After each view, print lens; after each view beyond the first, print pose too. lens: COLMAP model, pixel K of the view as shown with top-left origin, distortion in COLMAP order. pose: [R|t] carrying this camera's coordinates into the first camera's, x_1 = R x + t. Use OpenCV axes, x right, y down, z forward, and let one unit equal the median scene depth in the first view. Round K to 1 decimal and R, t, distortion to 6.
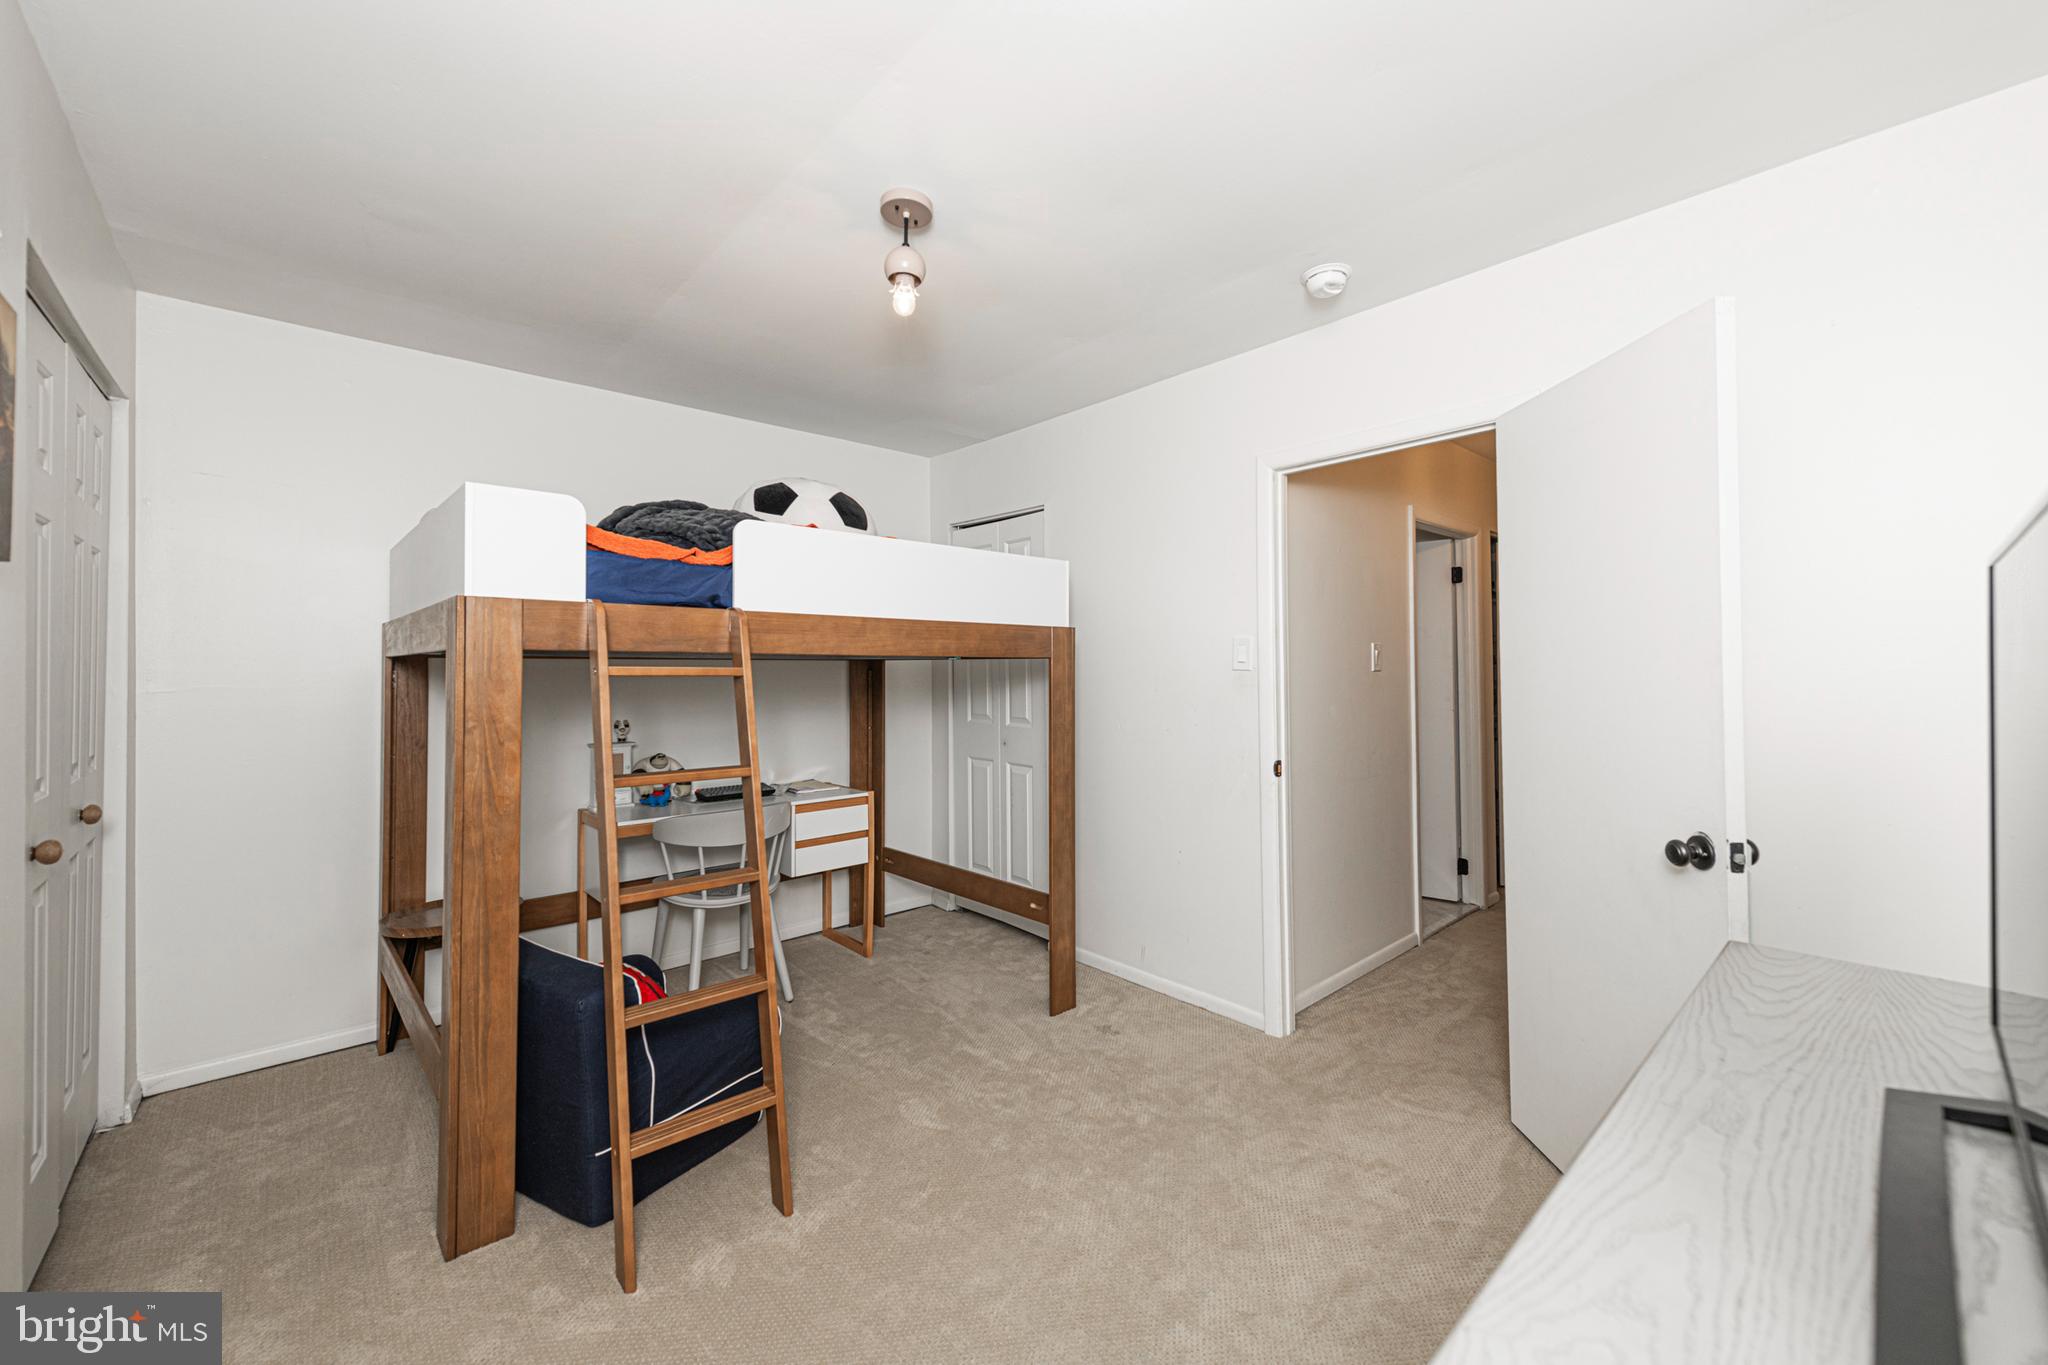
lens RADIAL K [[819.8, 0, 1027.5], [0, 819.8, 679.2], [0, 0, 1]] dist [-0.000086, -0.000039]
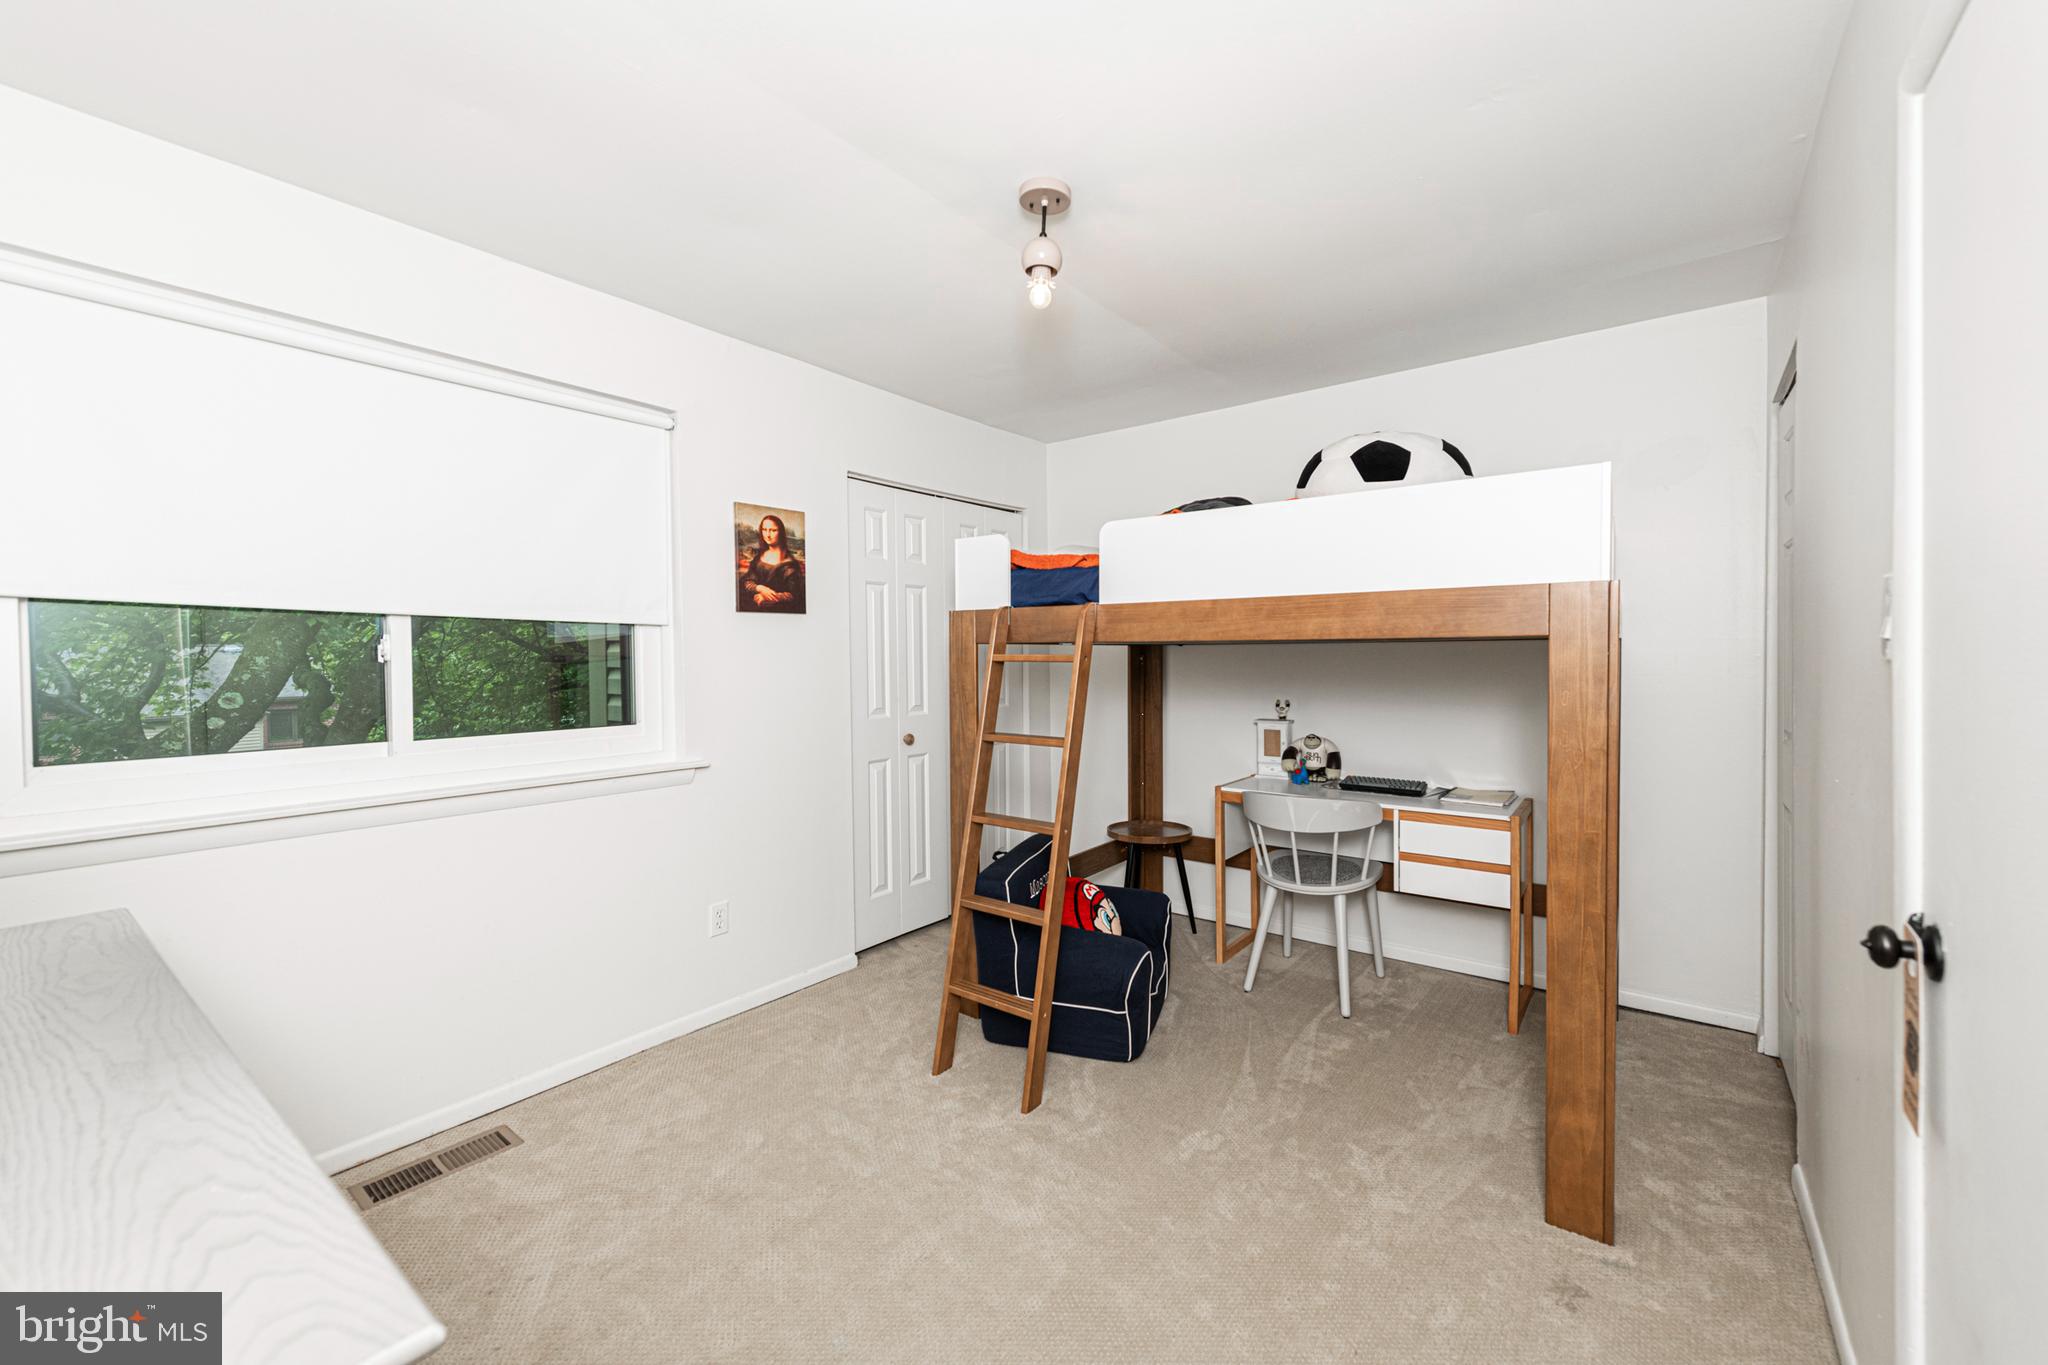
lens RADIAL K [[819.8, 0, 1027.5], [0, 819.8, 679.2], [0, 0, 1]] dist [-0.000086, -0.000039]
pose [[0.182680, 0.033875, -0.982589, 0.727113], [-0.004606, 0.999425, 0.033599, -0.016964], [0.983162, -0.001612, 0.182731, 0.675111]]
